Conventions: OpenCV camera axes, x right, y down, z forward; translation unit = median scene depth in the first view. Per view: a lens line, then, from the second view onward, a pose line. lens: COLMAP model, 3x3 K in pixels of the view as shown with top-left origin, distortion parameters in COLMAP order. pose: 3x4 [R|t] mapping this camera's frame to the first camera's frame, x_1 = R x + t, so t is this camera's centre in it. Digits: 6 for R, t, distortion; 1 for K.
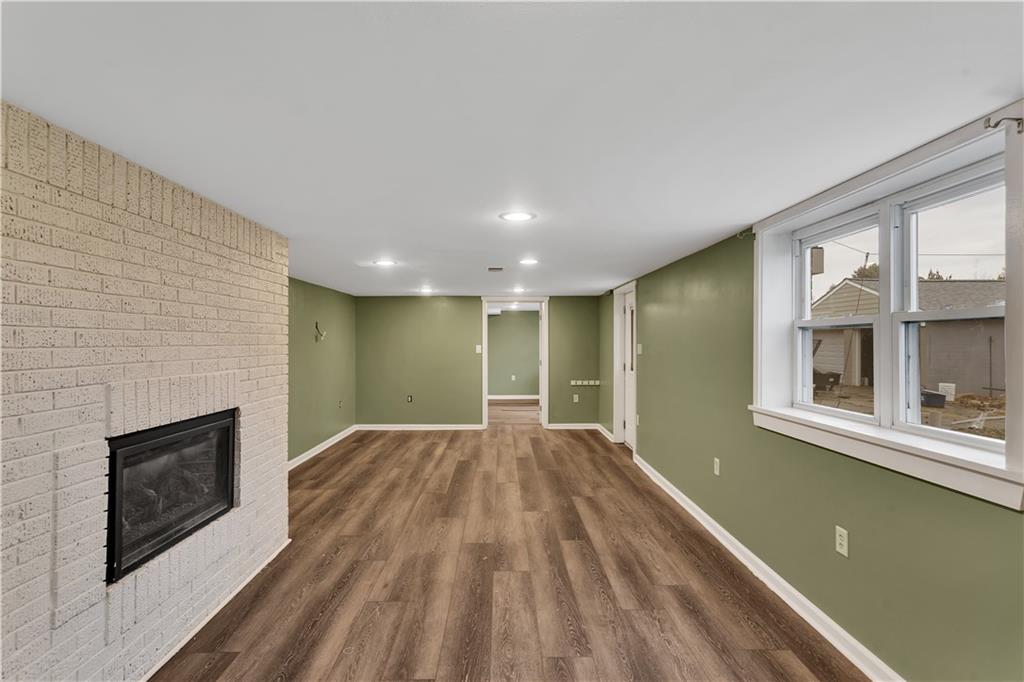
lens RADIAL K [[482.3, 0, 502.0], [0, 482.3, 336.8], [0, 0, 1]] dist [0.002952, 0.001476]
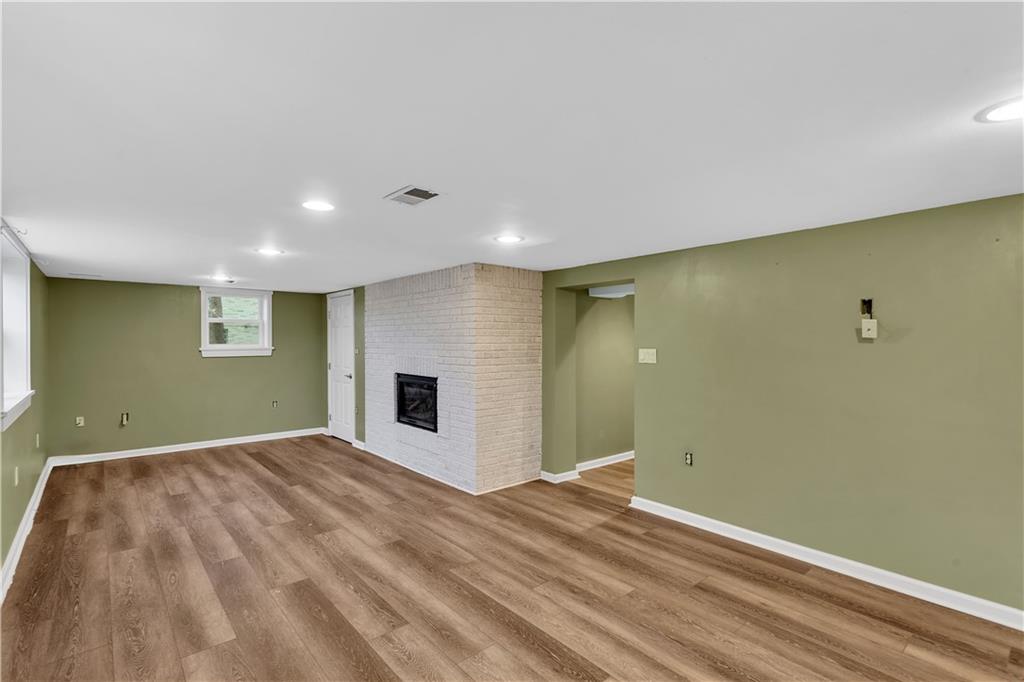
lens RADIAL K [[482.3, 0, 504.9], [0, 482.3, 346.4], [0, 0, 1]] dist [0.002952, 0.001476]
pose [[-0.767154, 0.011169, -0.641365, 0.327427], [0.009112, 0.999937, 0.006515, 0.016462], [0.641398, -0.000846, -0.767208, 2.048718]]
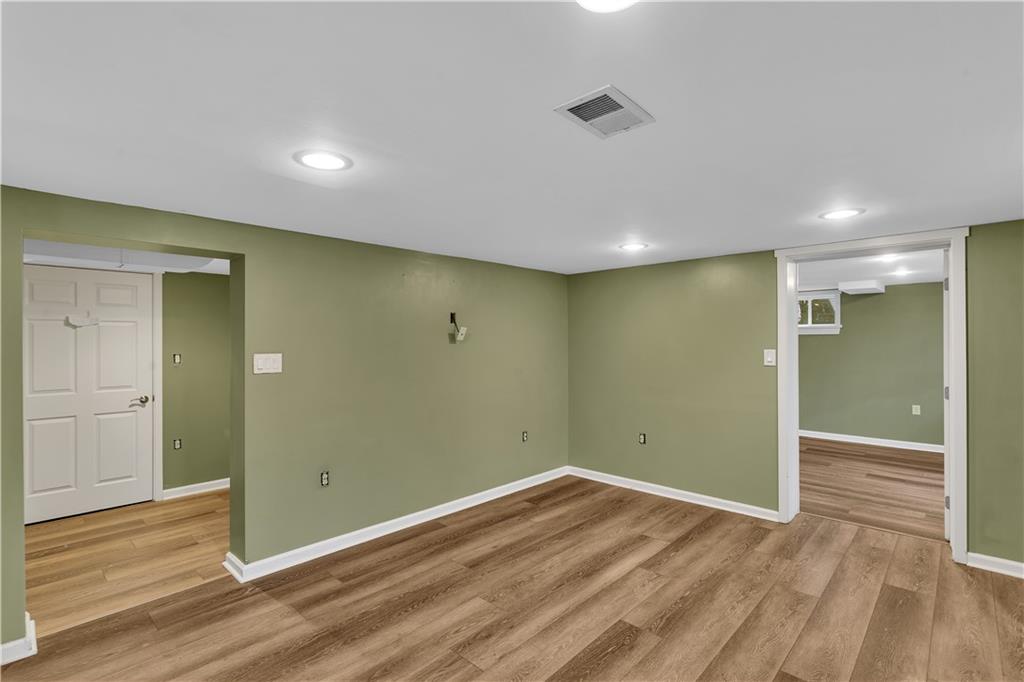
lens RADIAL K [[482.3, 0, 504.8], [0, 482.3, 338.0], [0, 0, 1]] dist [0.002952, 0.001476]
pose [[0.722819, -0.004840, -0.691020, 0.223351], [0.007501, 0.999972, 0.000842, 0.007138], [0.690997, -0.005792, 0.722835, 1.037170]]
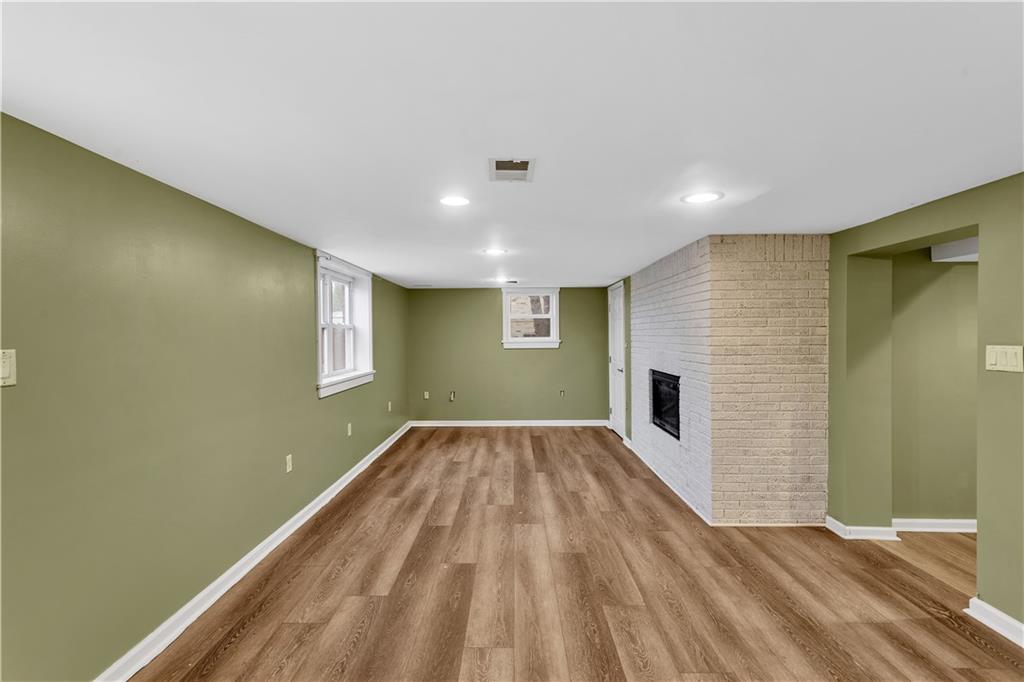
lens RADIAL K [[482.3, 0, 504.3], [0, 482.3, 343.0], [0, 0, 1]] dist [0.002952, 0.001476]
pose [[-0.999710, 0.008625, 0.022488, -0.022284], [0.008791, 0.999935, 0.007271, 0.019103], [-0.022424, 0.007467, -0.999721, 2.049620]]
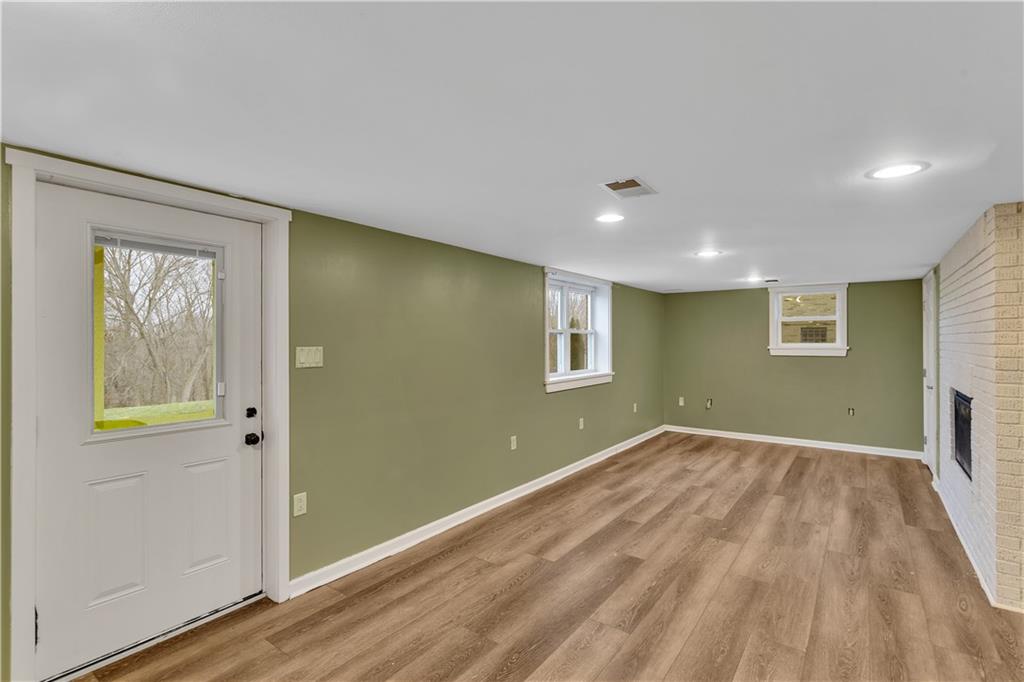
lens RADIAL K [[482.3, 0, 505.7], [0, 482.3, 344.9], [0, 0, 1]] dist [0.002952, 0.001476]
pose [[-0.800250, -0.004098, 0.599652, -0.283035], [-0.003590, 0.999991, 0.002043, 0.018399], [-0.599655, -0.000518, -0.800258, 2.064908]]
